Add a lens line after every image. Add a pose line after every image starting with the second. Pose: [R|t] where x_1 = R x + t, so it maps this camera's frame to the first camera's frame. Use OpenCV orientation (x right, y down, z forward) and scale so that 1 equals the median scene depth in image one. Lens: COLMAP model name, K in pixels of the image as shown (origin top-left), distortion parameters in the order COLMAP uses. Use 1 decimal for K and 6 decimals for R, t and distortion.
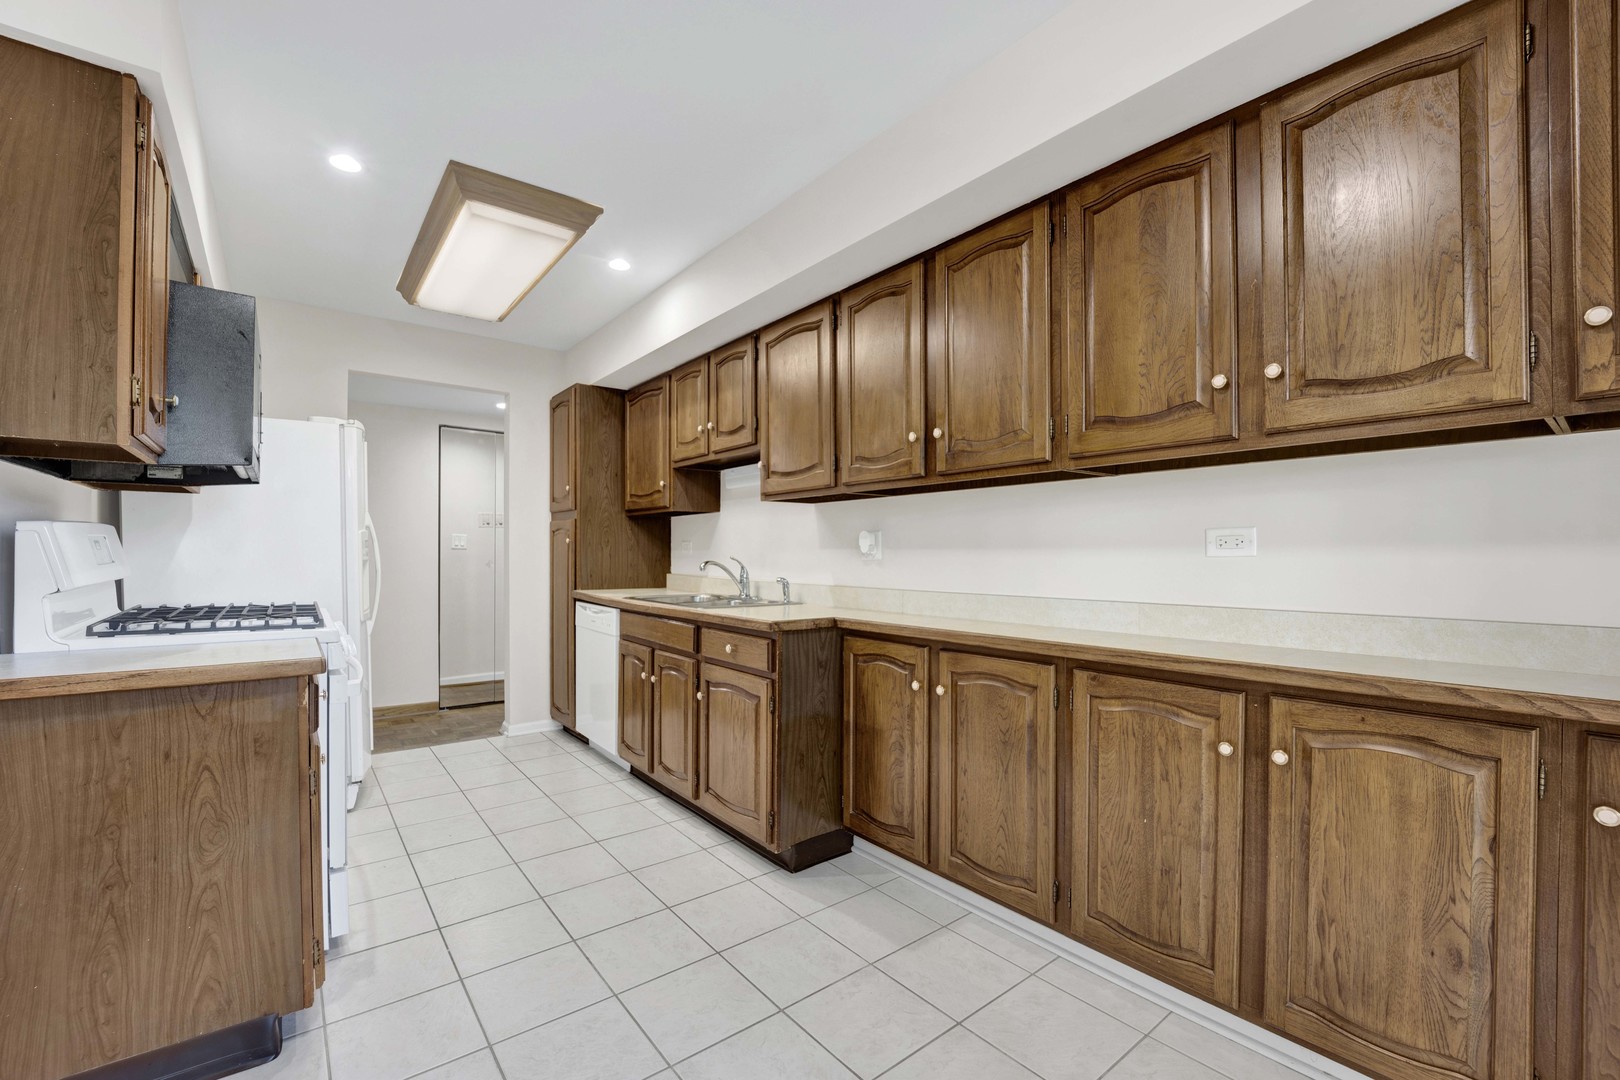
lens RADIAL K [[669.1, 0, 796.4], [0, 669.1, 547.0], [0, 0, 1]] dist [-0.025209, 0.000003]
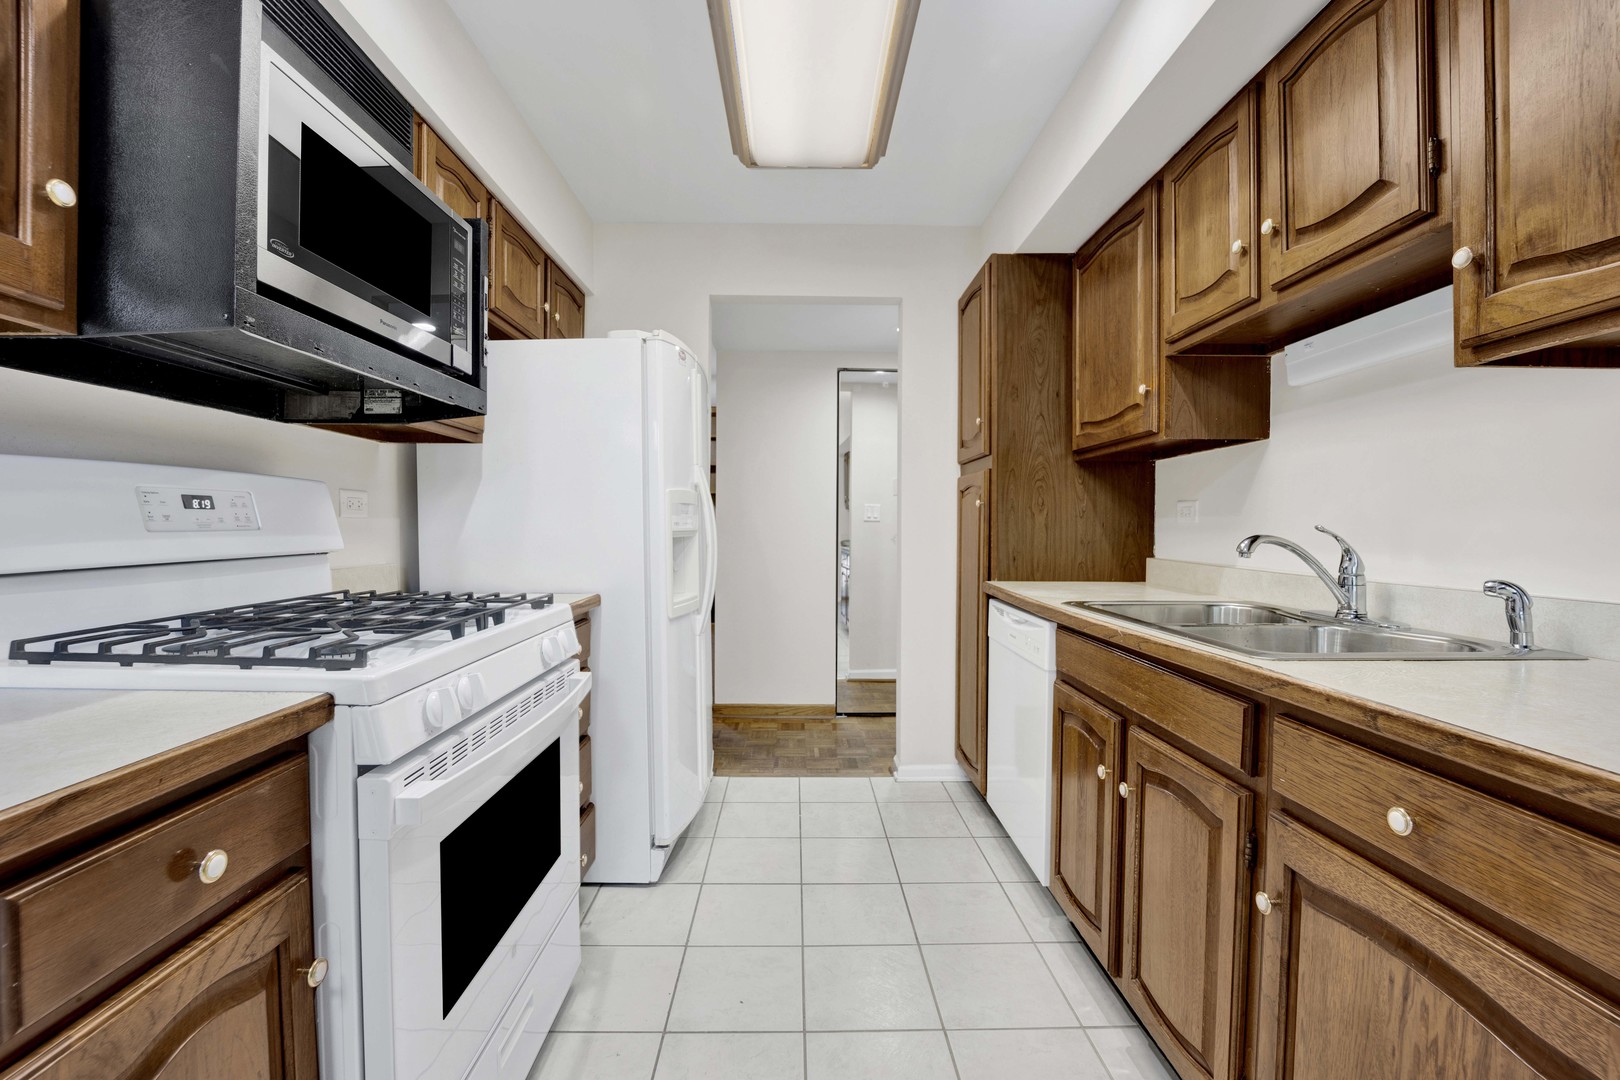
lens RADIAL K [[669.1, 0, 796.4], [0, 669.1, 547.0], [0, 0, 1]] dist [-0.025209, 0.000003]
pose [[0.792403, 0.015652, -0.609797, -0.096477], [0.005708, 0.999437, 0.033071, 0.011260], [0.609971, -0.029687, 0.791867, 0.414558]]
